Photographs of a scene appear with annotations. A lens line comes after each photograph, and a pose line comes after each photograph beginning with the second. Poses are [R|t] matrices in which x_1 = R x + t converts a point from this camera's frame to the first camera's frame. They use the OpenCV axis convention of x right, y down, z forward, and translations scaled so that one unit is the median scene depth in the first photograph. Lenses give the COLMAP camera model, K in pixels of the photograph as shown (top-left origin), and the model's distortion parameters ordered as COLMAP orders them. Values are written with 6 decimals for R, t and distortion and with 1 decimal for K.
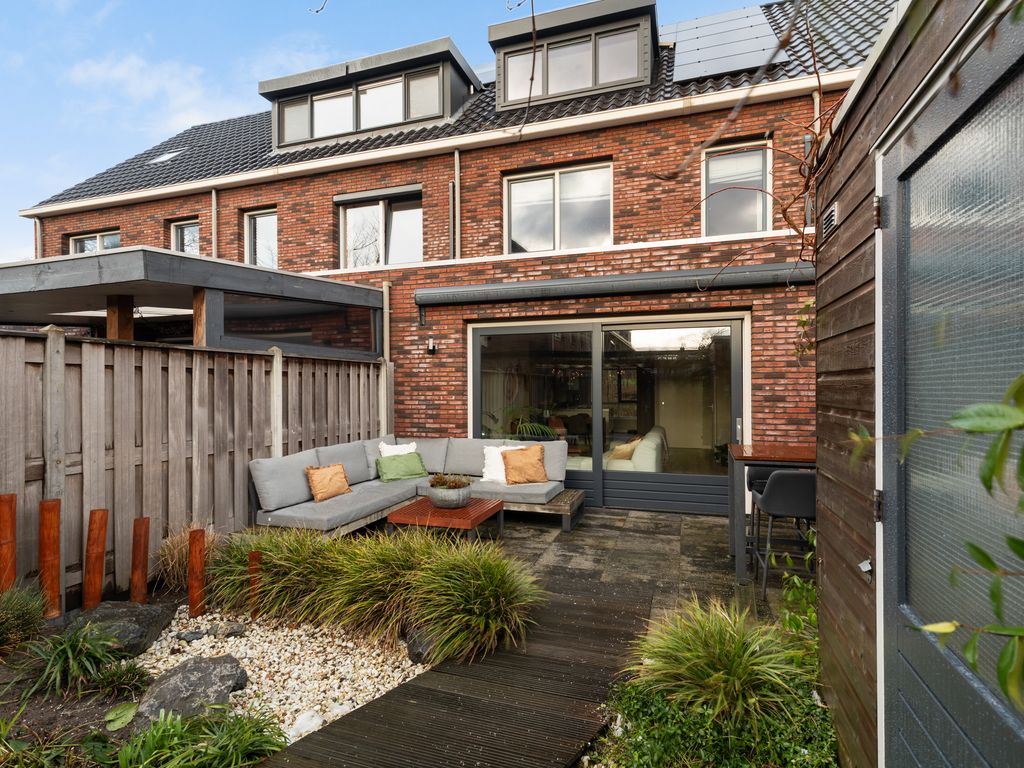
lens RADIAL K [[521.9, 0, 512.0], [0, 521.9, 384.0], [0, 0, 1]] dist [0.001001, -0.000245]
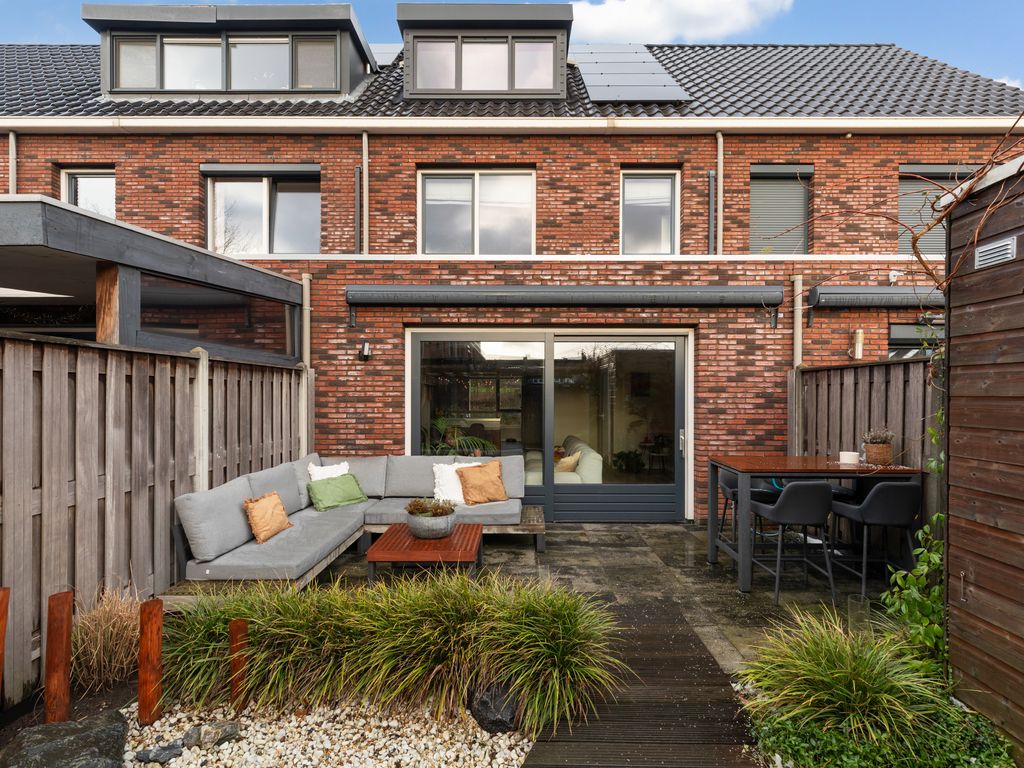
lens RADIAL K [[523.7, 0, 513.3], [0, 523.7, 391.8], [0, 0, 1]] dist [0.002304, -0.000227]
pose [[0.949903, 0.007870, 0.312444, -0.199557], [-0.008400, 0.999965, 0.000348, -0.007350], [-0.312431, -0.002955, 0.949936, 0.089214]]
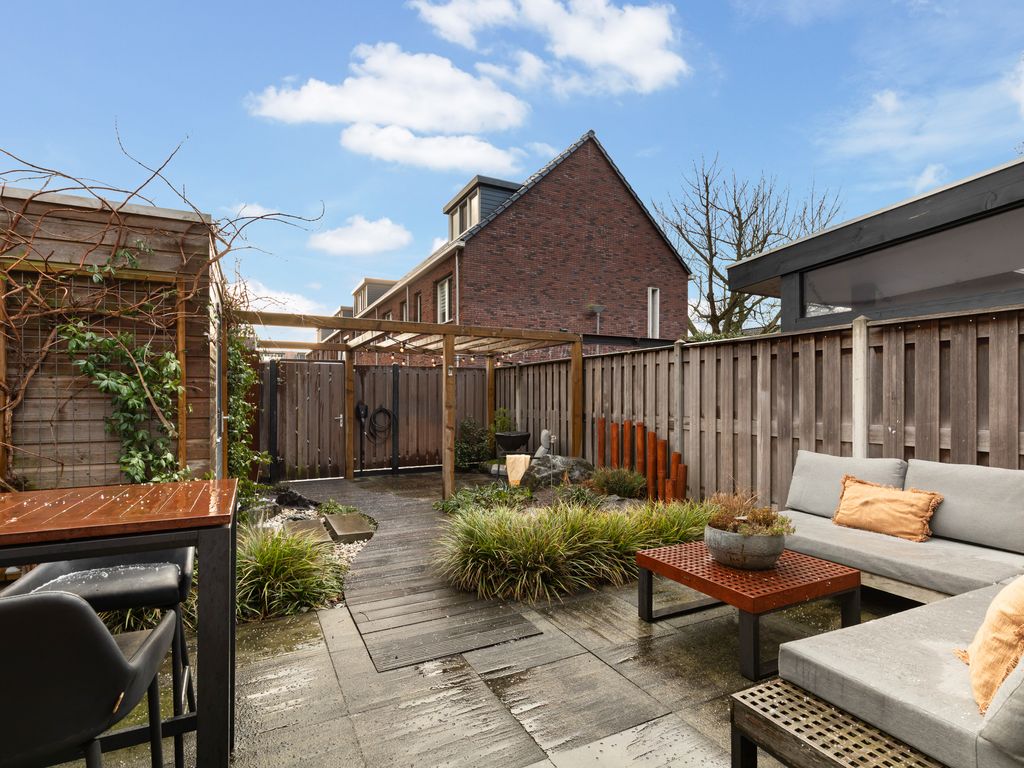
lens RADIAL K [[523.7, 0, 513.3], [0, 523.7, 391.8], [0, 0, 1]] dist [0.002304, -0.000227]
pose [[-0.700597, -0.000740, -0.713557, 0.363109], [0.005665, 0.999962, -0.006599, 0.033521], [0.713535, -0.008666, -0.700566, 0.925876]]
